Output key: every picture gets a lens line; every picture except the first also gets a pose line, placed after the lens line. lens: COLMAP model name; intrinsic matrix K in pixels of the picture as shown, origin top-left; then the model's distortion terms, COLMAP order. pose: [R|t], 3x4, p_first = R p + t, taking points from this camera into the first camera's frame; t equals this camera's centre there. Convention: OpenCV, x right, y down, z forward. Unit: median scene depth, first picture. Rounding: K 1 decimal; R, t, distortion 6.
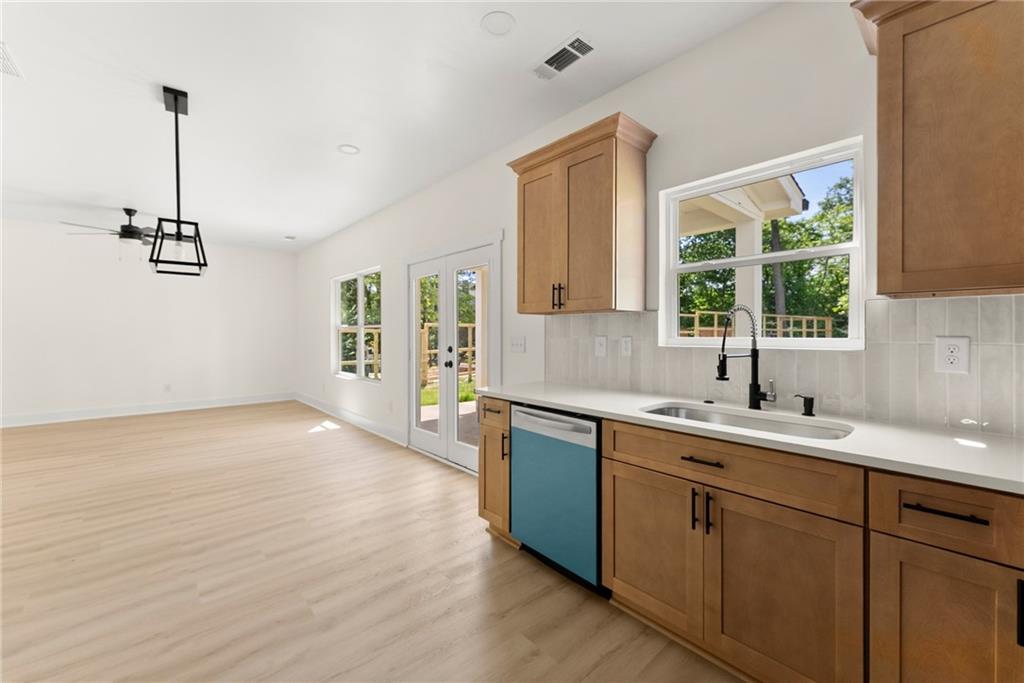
lens RADIAL K [[411.5, 0, 506.9], [0, 411.5, 331.8], [0, 0, 1]] dist [0.003094, -0.001223]
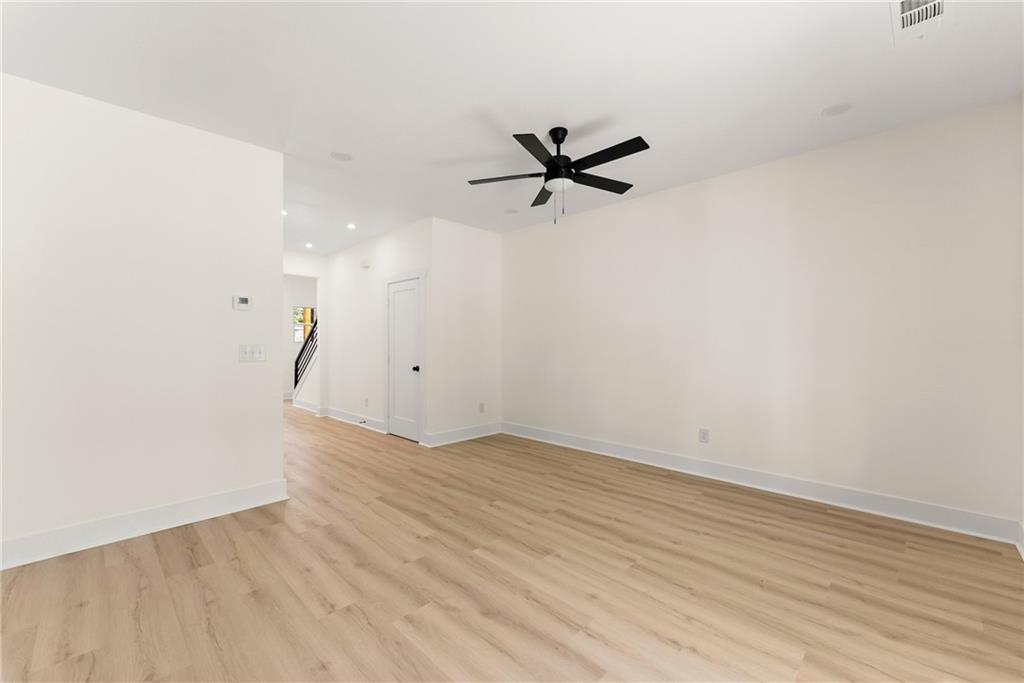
lens RADIAL K [[411.5, 0, 512.8], [0, 411.5, 349.7], [0, 0, 1]] dist [0.003094, -0.001223]
pose [[0.072768, 0.014871, -0.997238, -0.335597], [0.005481, 0.999868, 0.015310, 0.002684], [0.997334, -0.006580, 0.072677, 0.894479]]
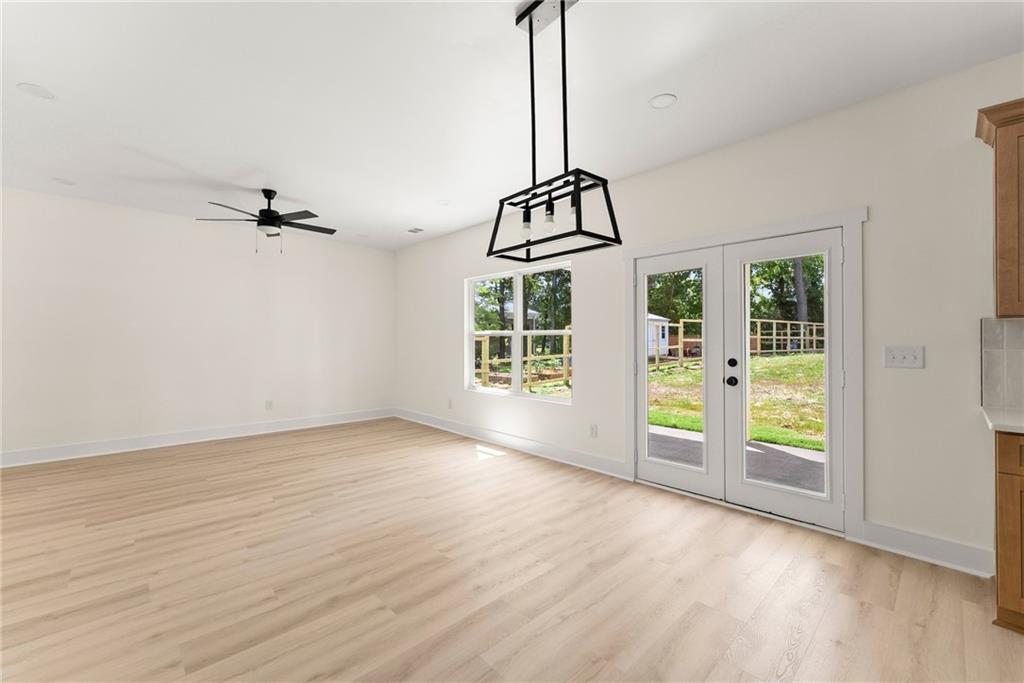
lens RADIAL K [[411.5, 0, 502.4], [0, 411.5, 336.9], [0, 0, 1]] dist [0.003094, -0.001223]
pose [[0.999672, 0.002641, 0.025475, -0.469285], [-0.002454, 0.999970, -0.007401, -0.000122], [-0.025494, 0.007336, 0.999648, 0.167430]]
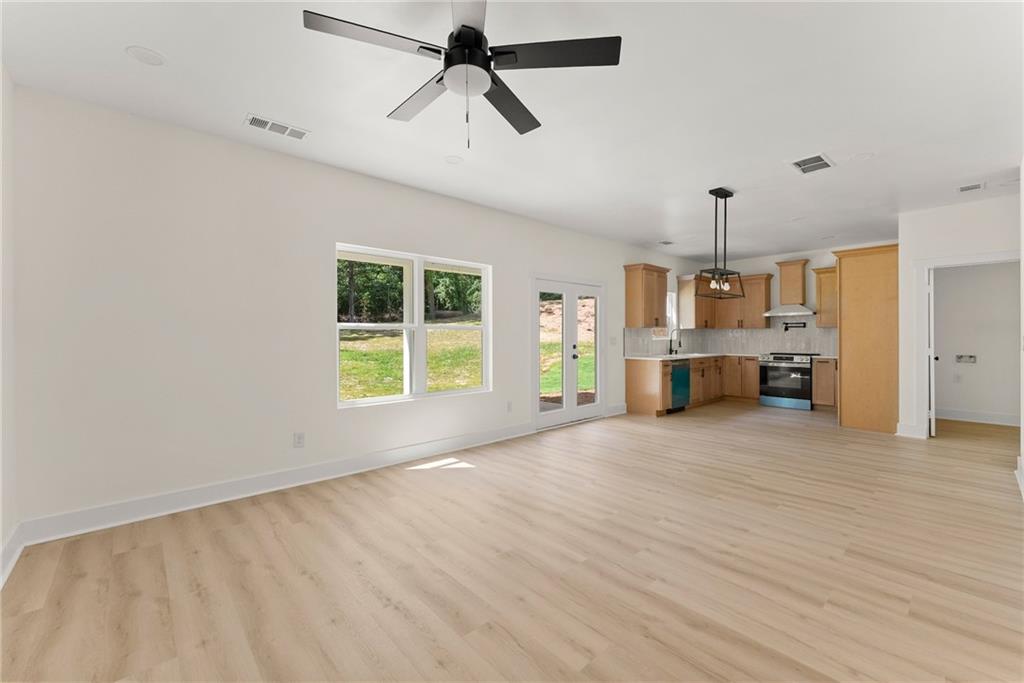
lens RADIAL K [[411.5, 0, 501.9], [0, 411.5, 338.7], [0, 0, 1]] dist [0.003094, -0.001223]
pose [[0.011533, -0.007098, 0.999908, -1.278925], [-0.000379, 0.999975, 0.007103, 0.001092], [-0.999933, -0.000461, 0.011530, 0.969773]]
